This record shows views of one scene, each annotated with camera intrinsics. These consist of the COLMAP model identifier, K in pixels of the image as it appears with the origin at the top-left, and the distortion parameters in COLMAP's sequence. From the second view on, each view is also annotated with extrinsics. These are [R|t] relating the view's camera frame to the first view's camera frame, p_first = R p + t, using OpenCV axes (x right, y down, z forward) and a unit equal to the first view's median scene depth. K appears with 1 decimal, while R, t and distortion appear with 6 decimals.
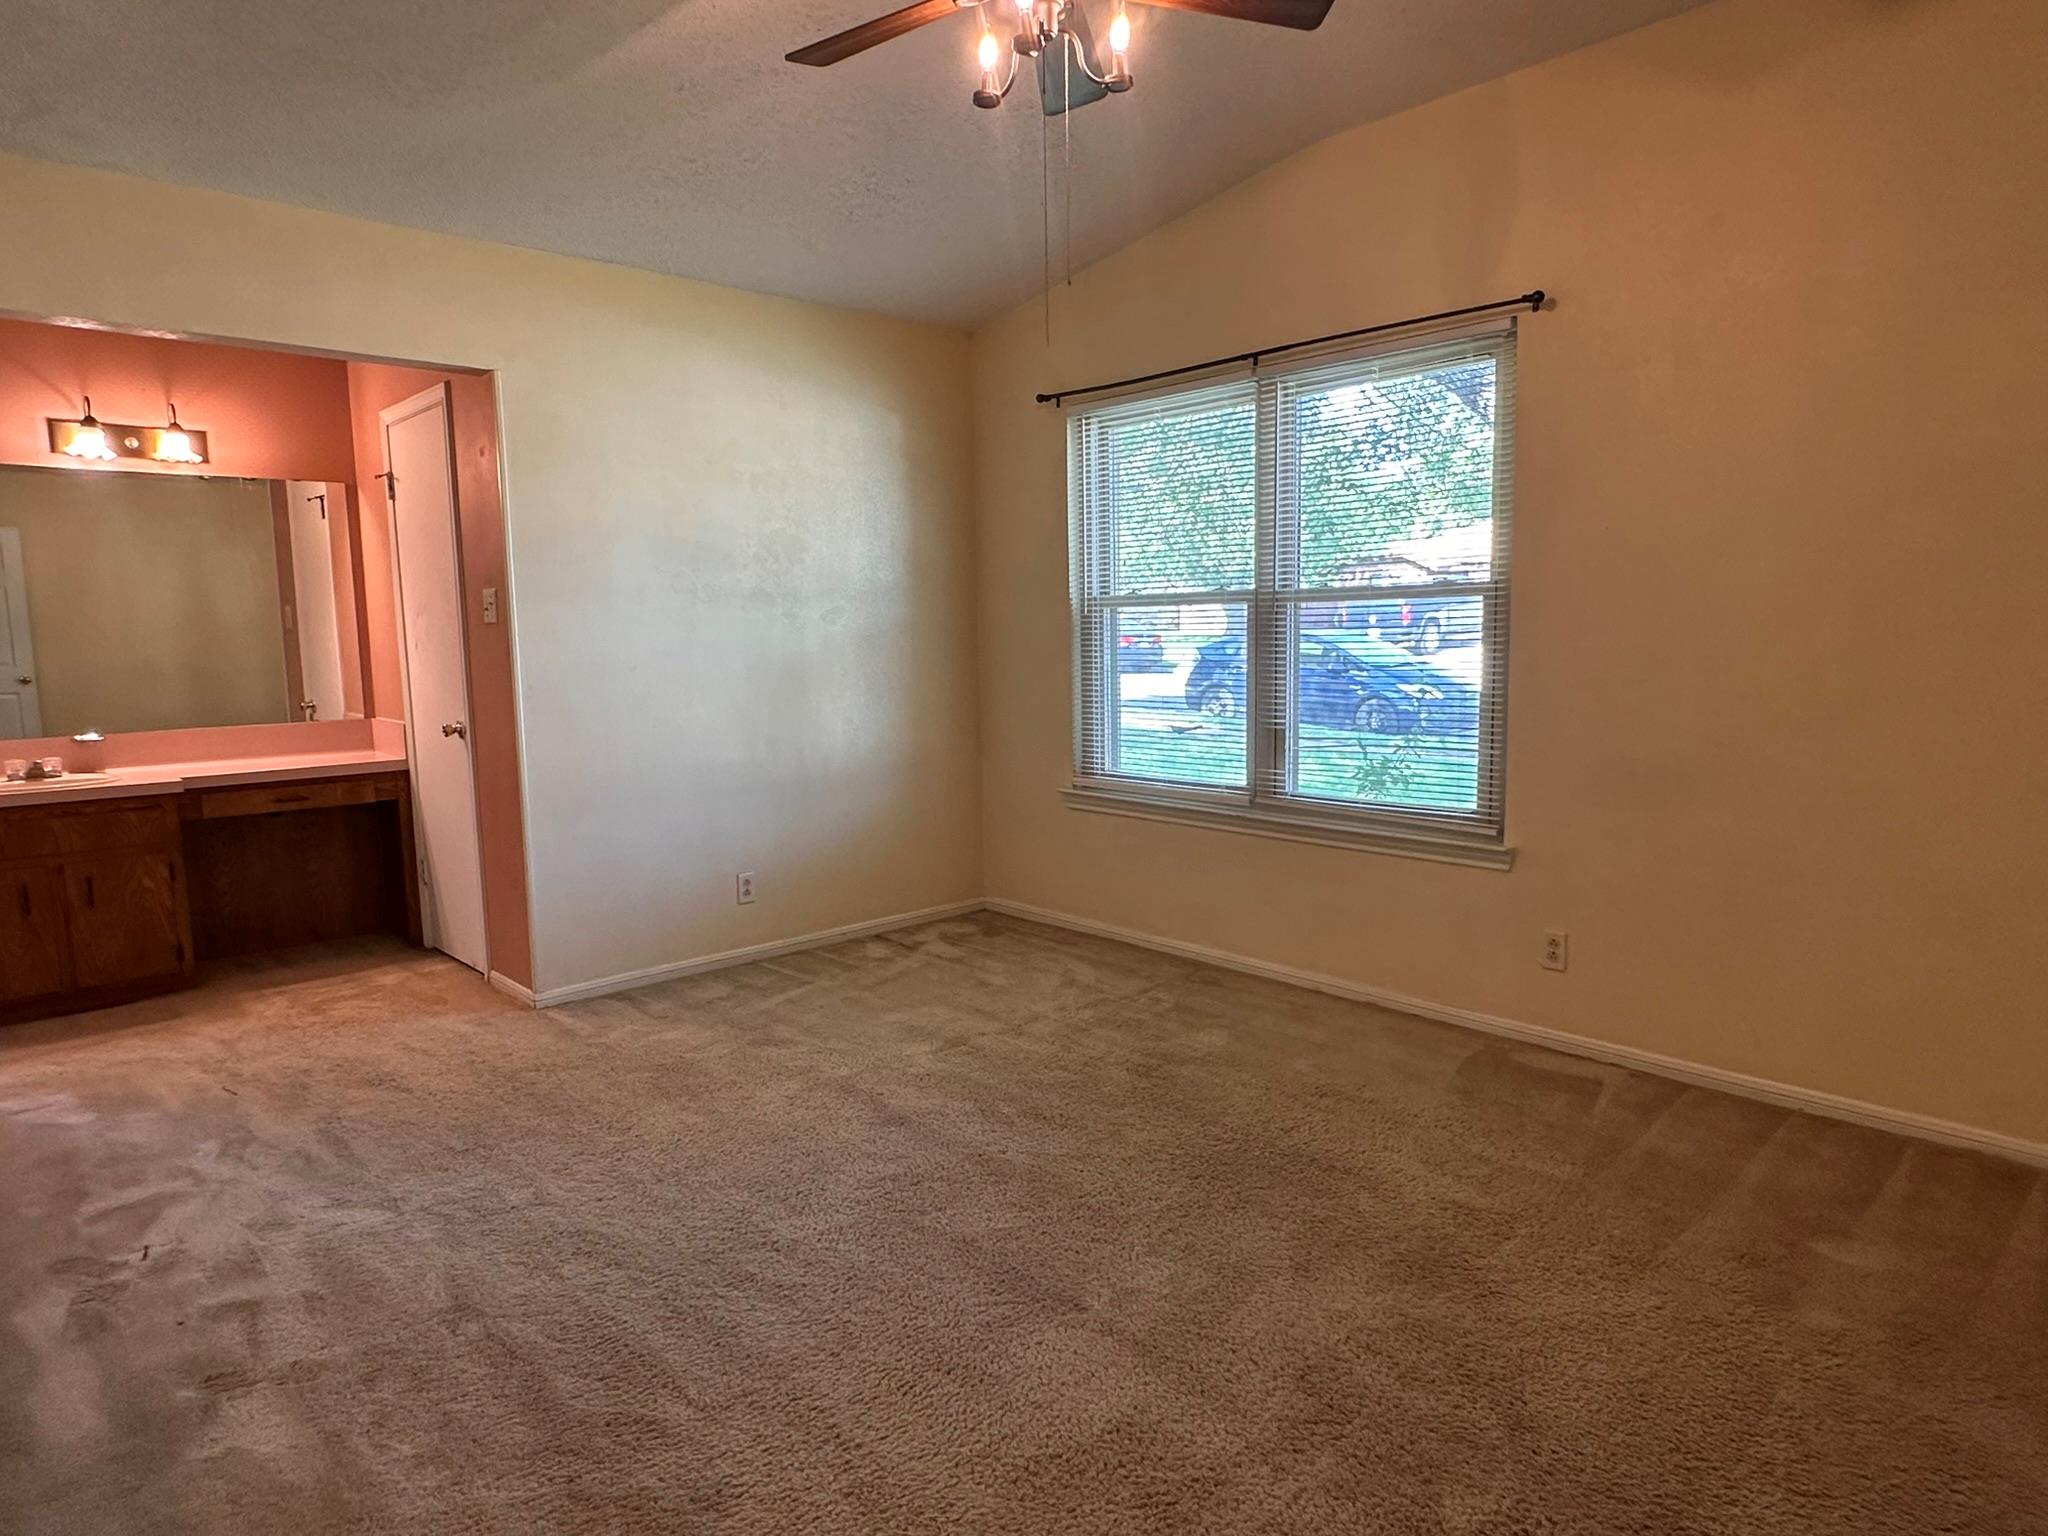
lens RADIAL K [[1234.8, 0, 1021.3], [0, 1234.8, 778.5], [0, 0, 1]] dist [0.002675, 0.000361]
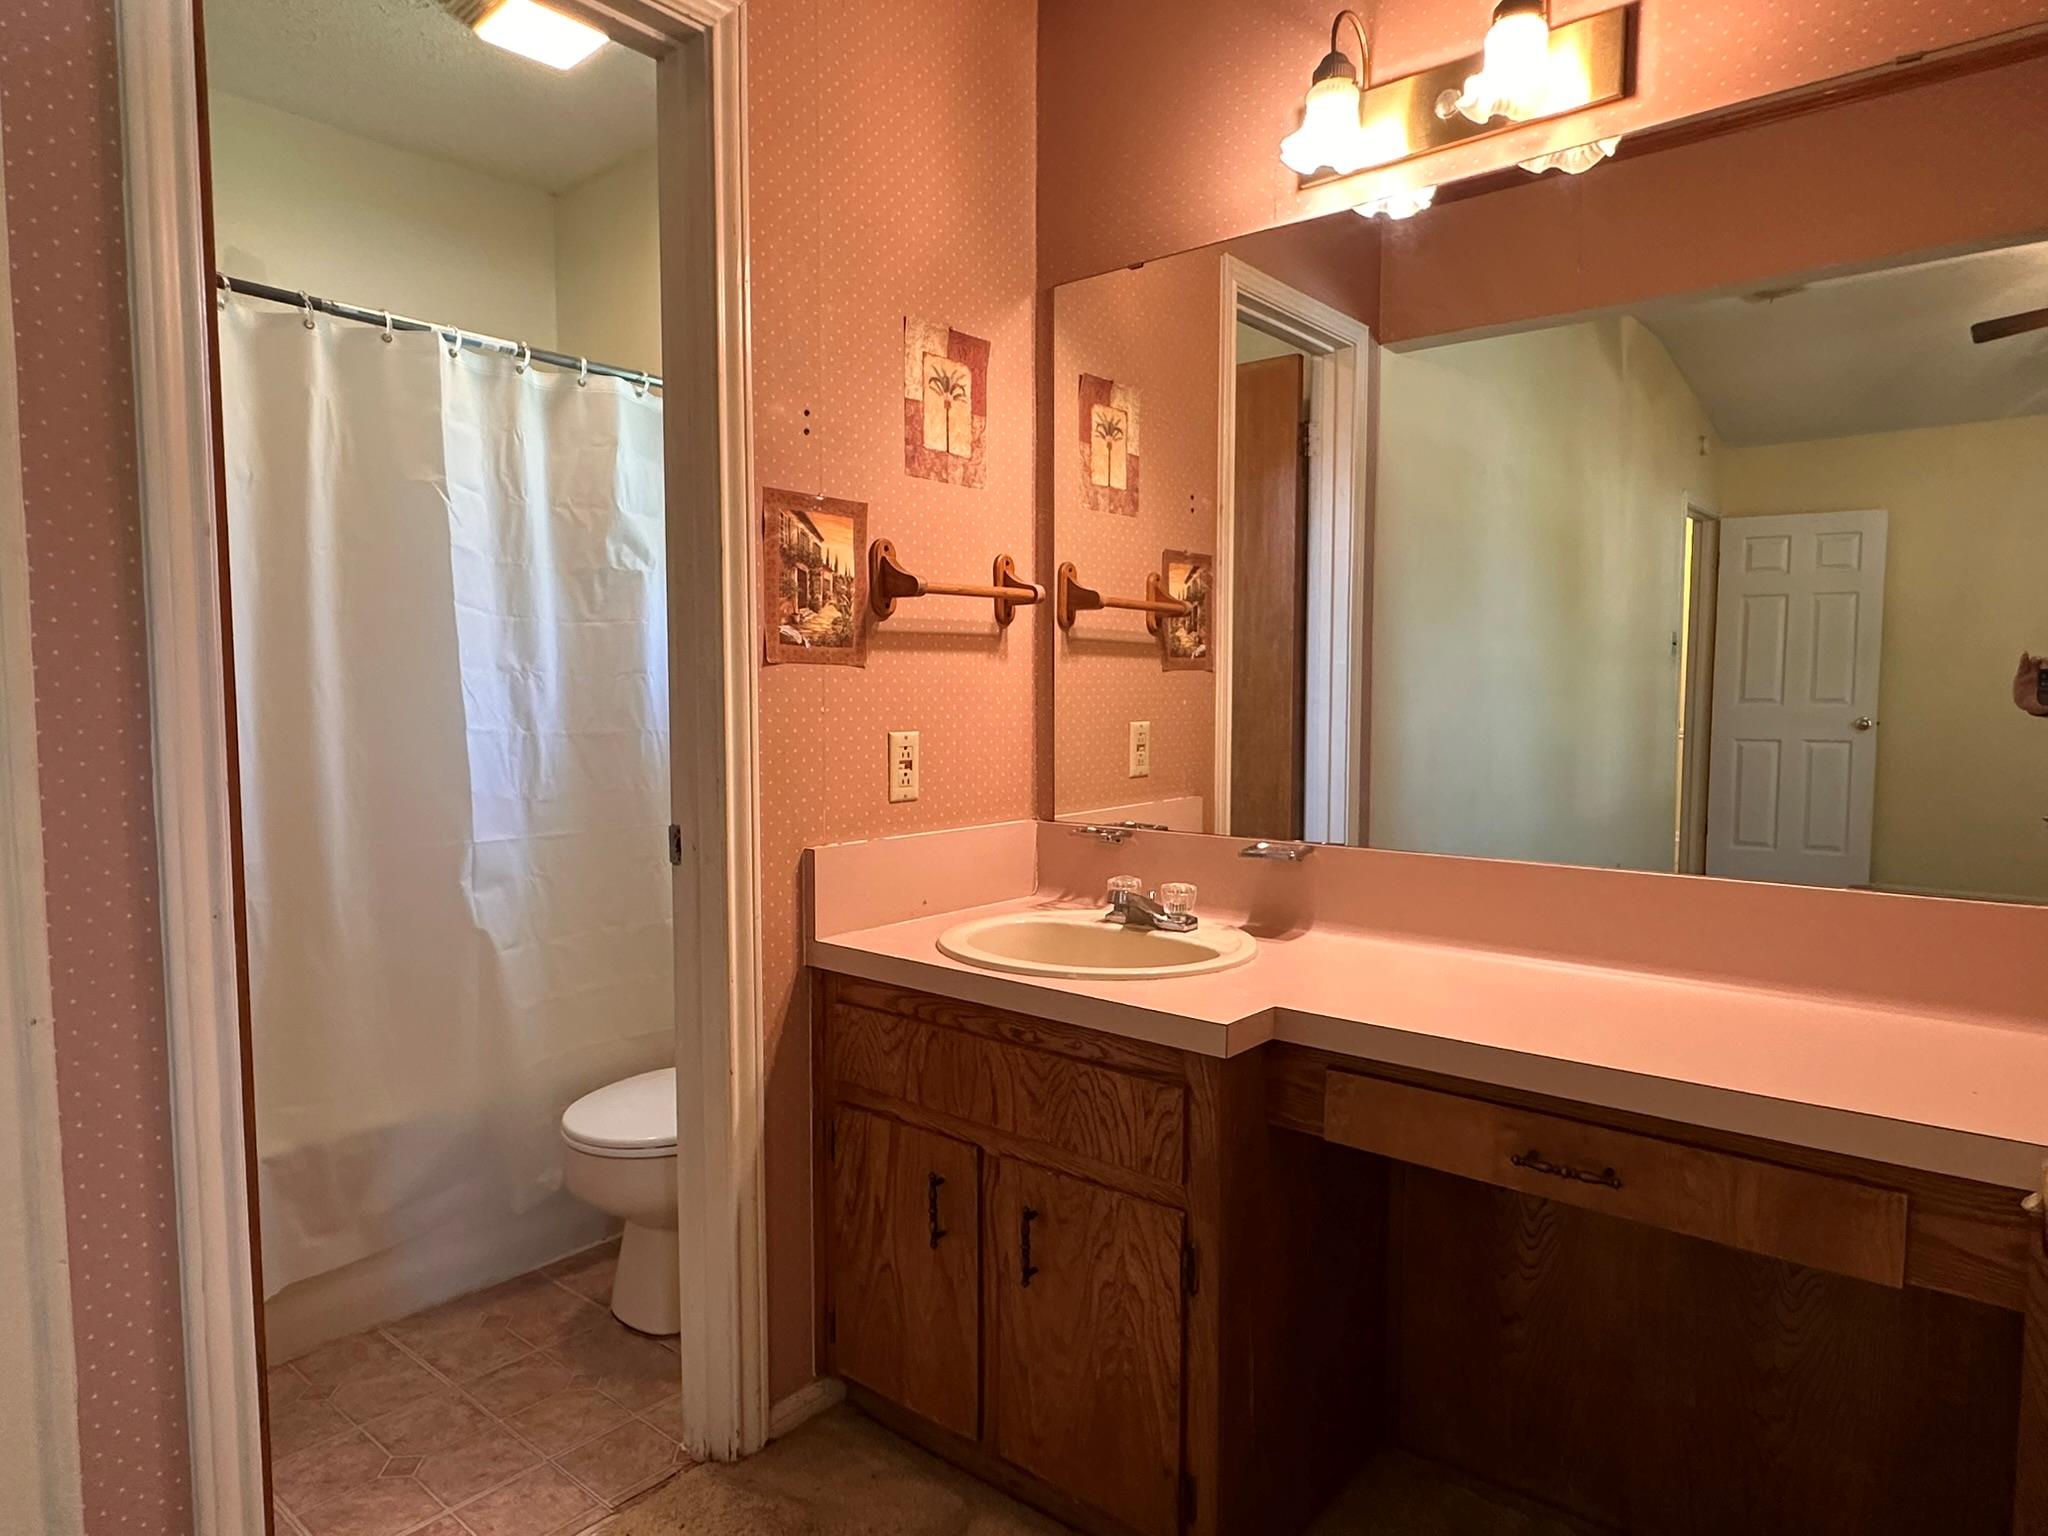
lens RADIAL K [[1234.8, 0, 1021.3], [0, 1234.8, 778.5], [0, 0, 1]] dist [0.002675, 0.000361]
pose [[0.143433, 0.089914, -0.985567, -0.367706], [-0.126752, 0.989332, 0.071811, -0.081042], [0.981510, 0.114622, 0.153299, 0.894788]]
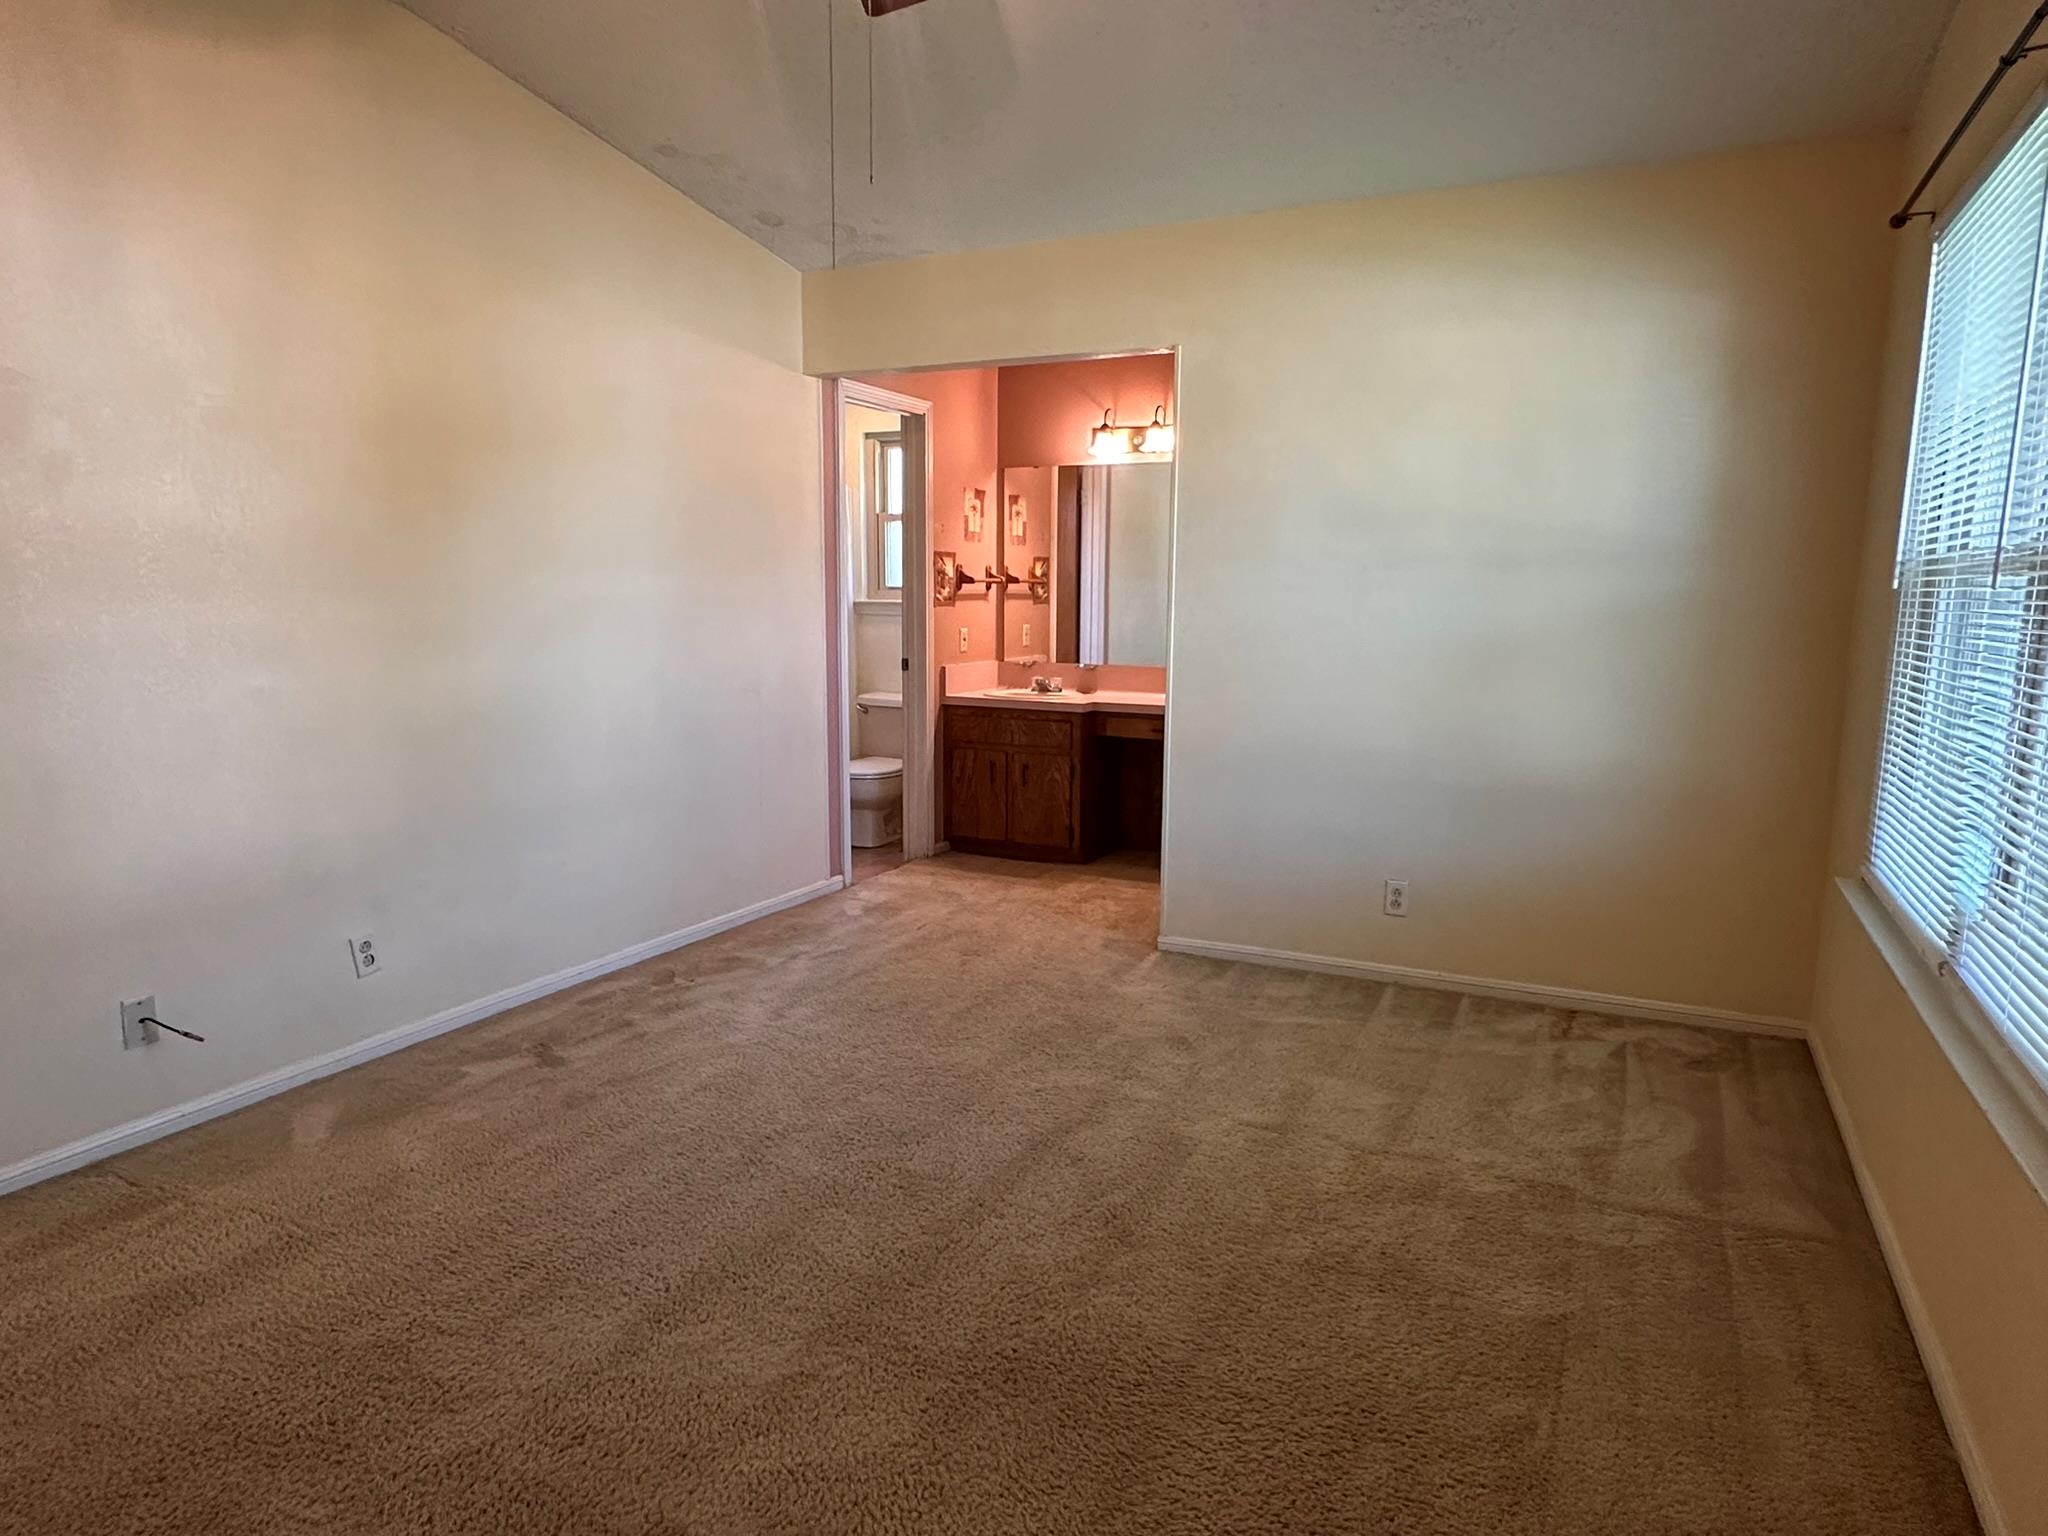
lens RADIAL K [[1234.8, 0, 1021.3], [0, 1234.8, 778.5], [0, 0, 1]] dist [0.002675, 0.000361]
pose [[0.363172, 0.161288, -0.917656, 0.501727], [-0.131216, 0.983941, 0.121008, -0.069605], [0.922436, 0.076464, 0.378503, 0.460390]]
